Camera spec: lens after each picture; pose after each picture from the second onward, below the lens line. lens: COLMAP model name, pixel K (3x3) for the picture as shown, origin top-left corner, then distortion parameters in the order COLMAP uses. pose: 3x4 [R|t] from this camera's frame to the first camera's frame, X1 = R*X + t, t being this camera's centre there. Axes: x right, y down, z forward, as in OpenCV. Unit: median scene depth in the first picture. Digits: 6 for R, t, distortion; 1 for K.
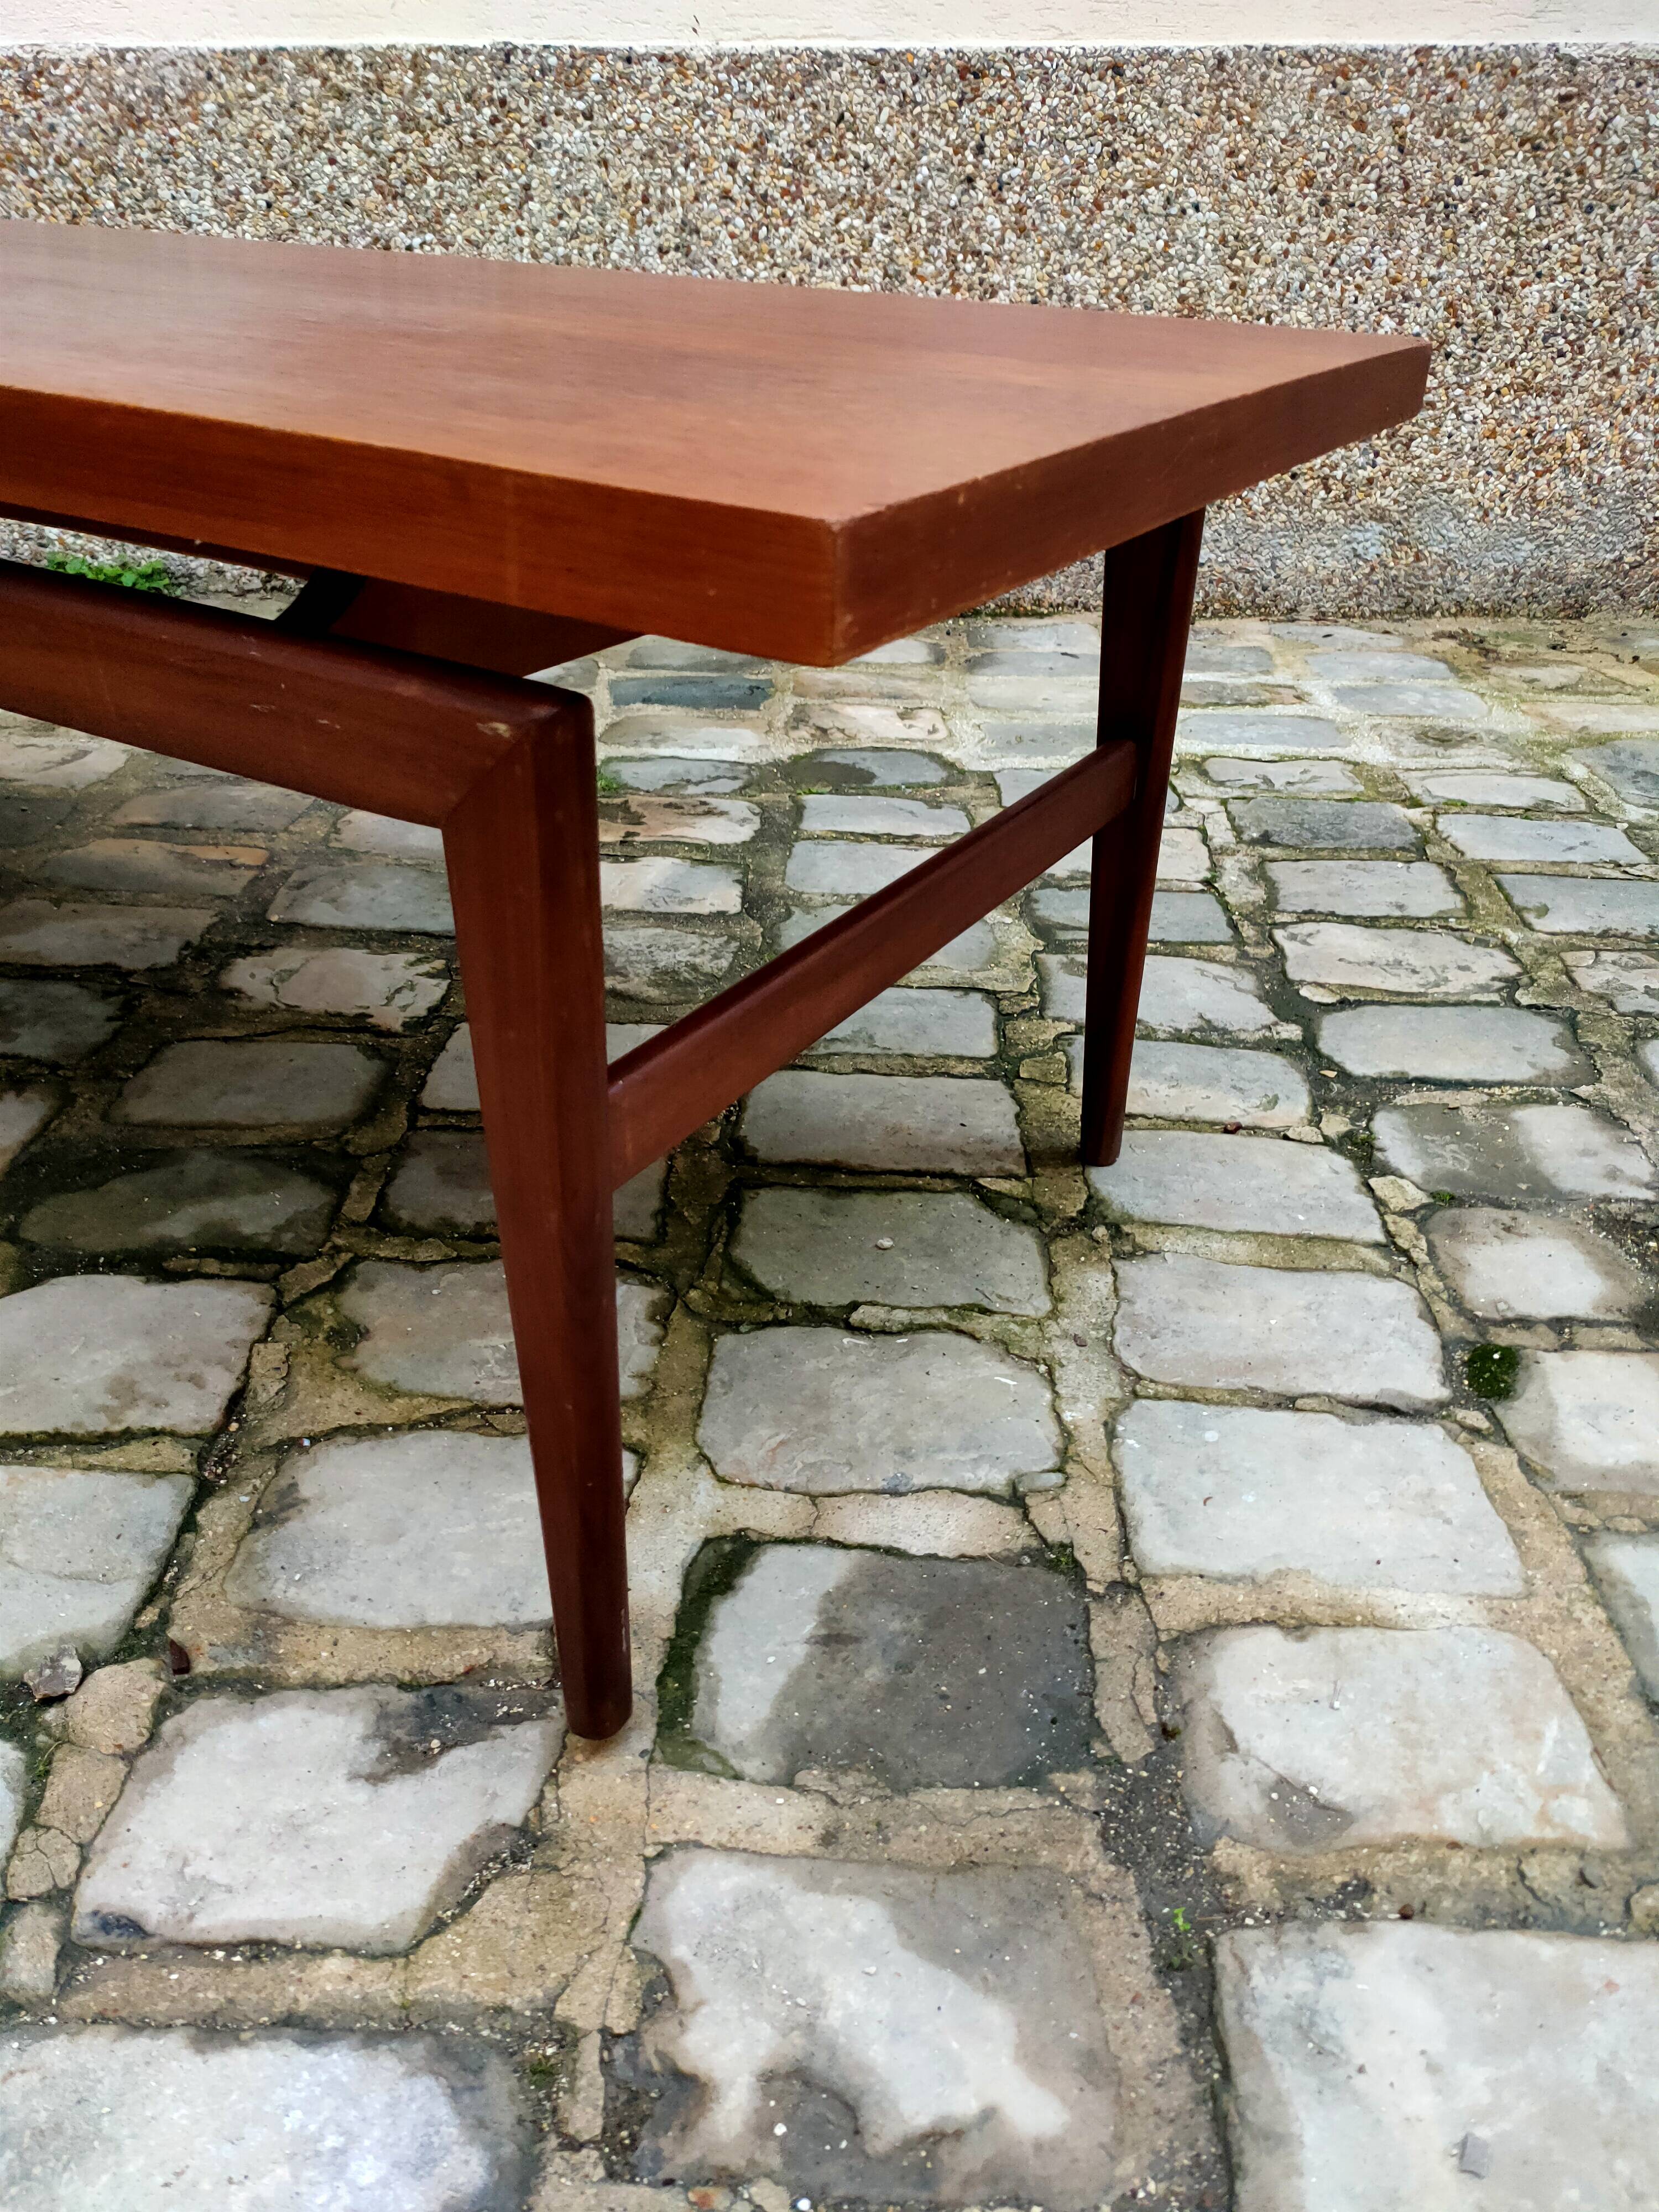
lens RADIAL K [[1747.1, 0, 813.4], [0, 1747.1, 1097.8], [0, 0, 1]] dist [0.024109, -0.026145]
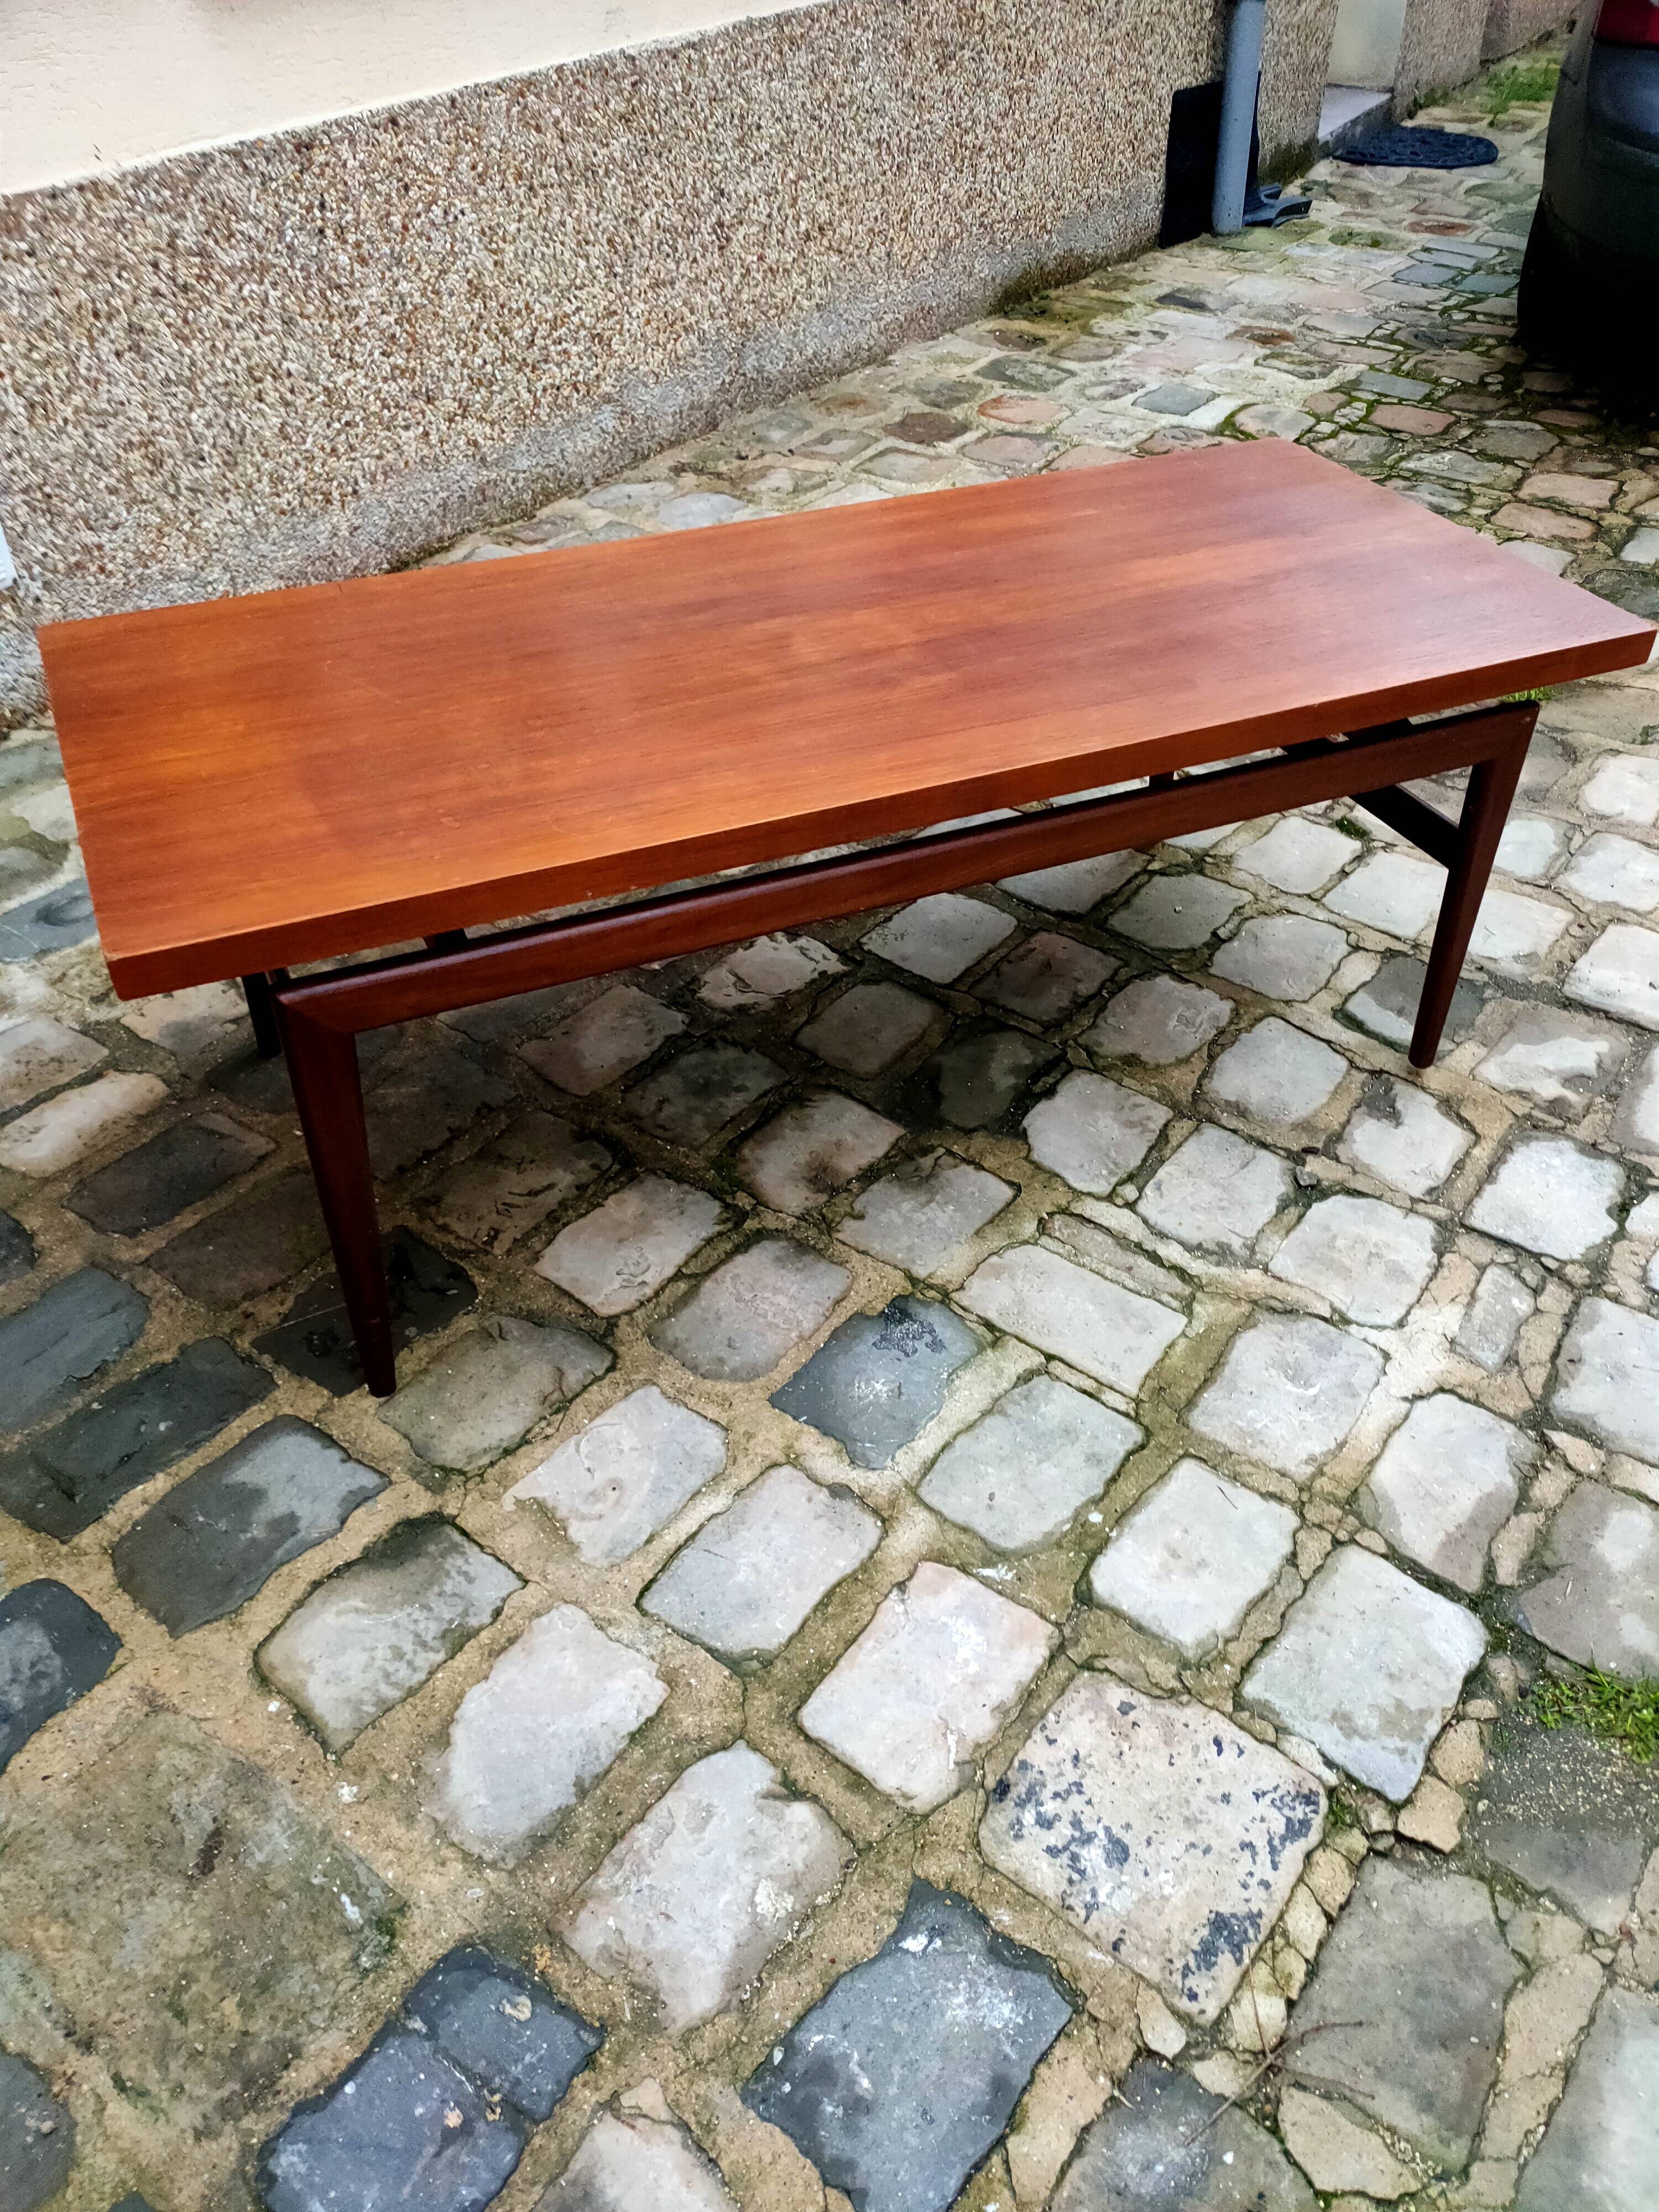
lens RADIAL K [[1724.8, 0, 870.8], [0, 1724.8, 1090.1], [0, 0, 1]] dist [0.061744, -0.070017]
pose [[0.564524, -0.536453, 0.627320, -0.787923], [0.400387, 0.842575, 0.360220, -0.312481], [-0.721805, 0.047818, 0.690442, -0.079607]]
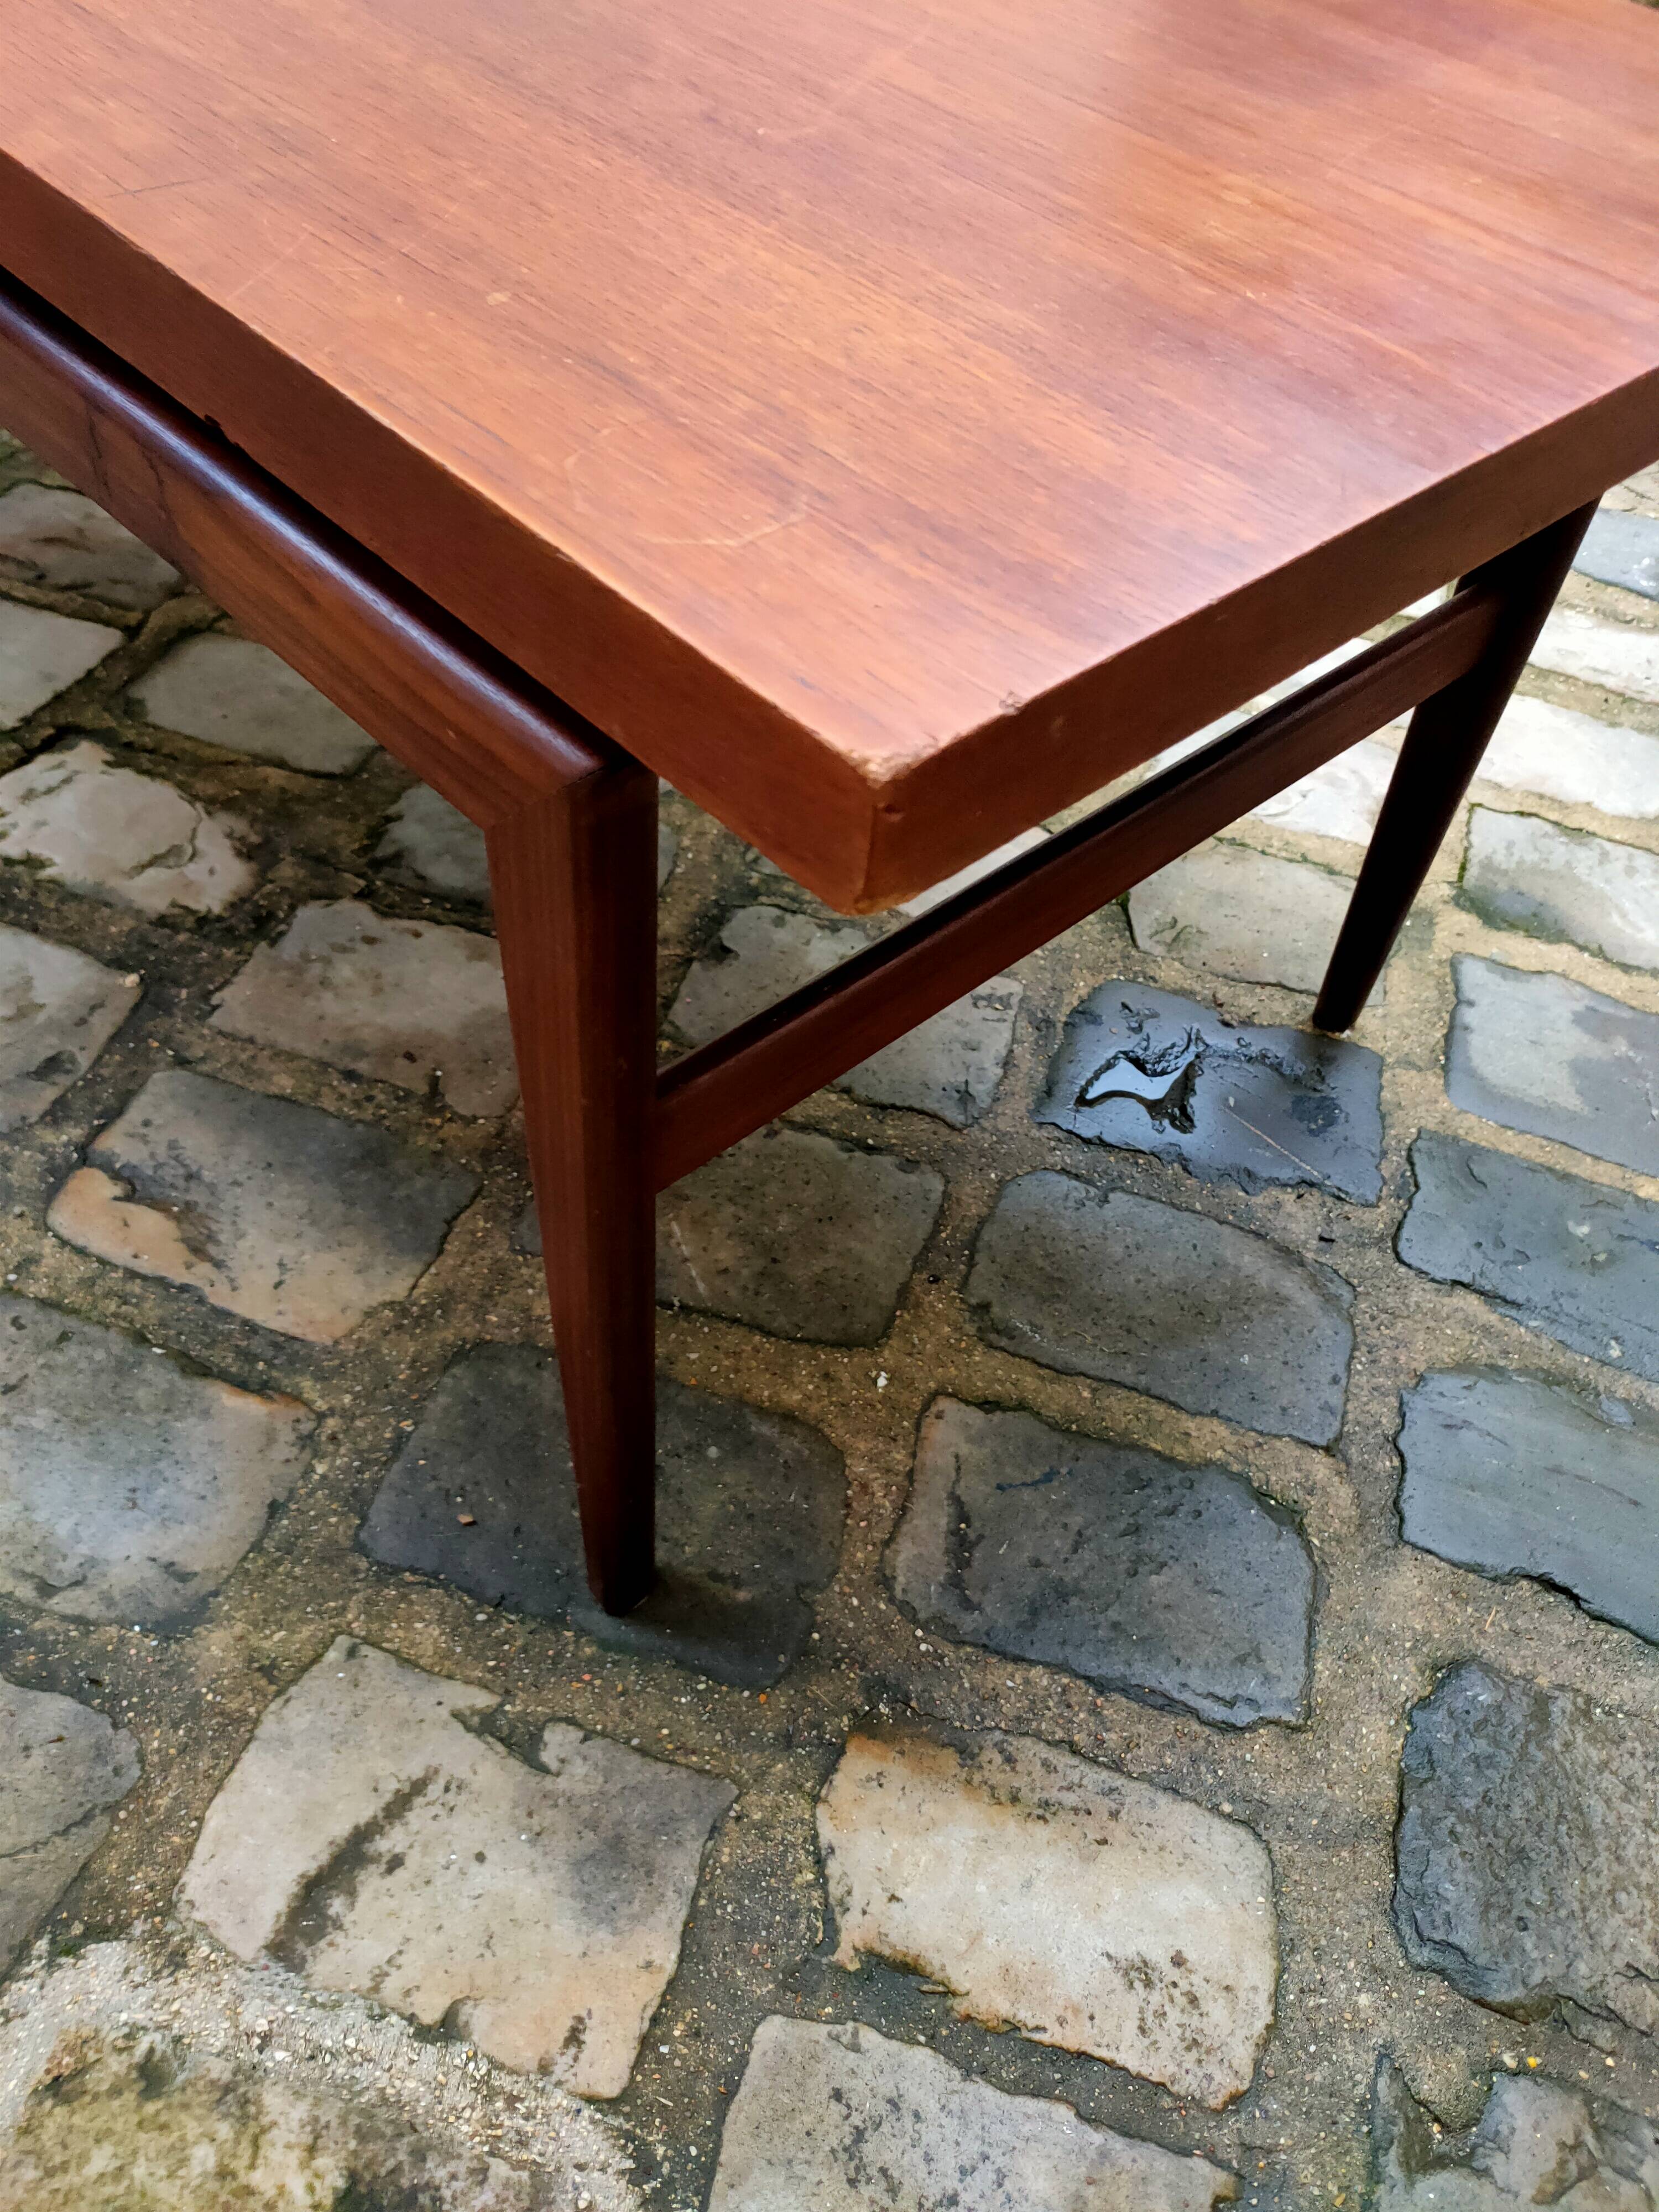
lens RADIAL K [[1689.3, 0, 836.3], [0, 1689.3, 1089.0], [0, 0, 1]] dist [0.071328, -0.091753]
pose [[-0.956292, -0.282400, 0.075870, -0.421244], [0.000197, 0.258838, 0.965921, -0.480655], [-0.292414, 0.923717, -0.247470, 0.756175]]
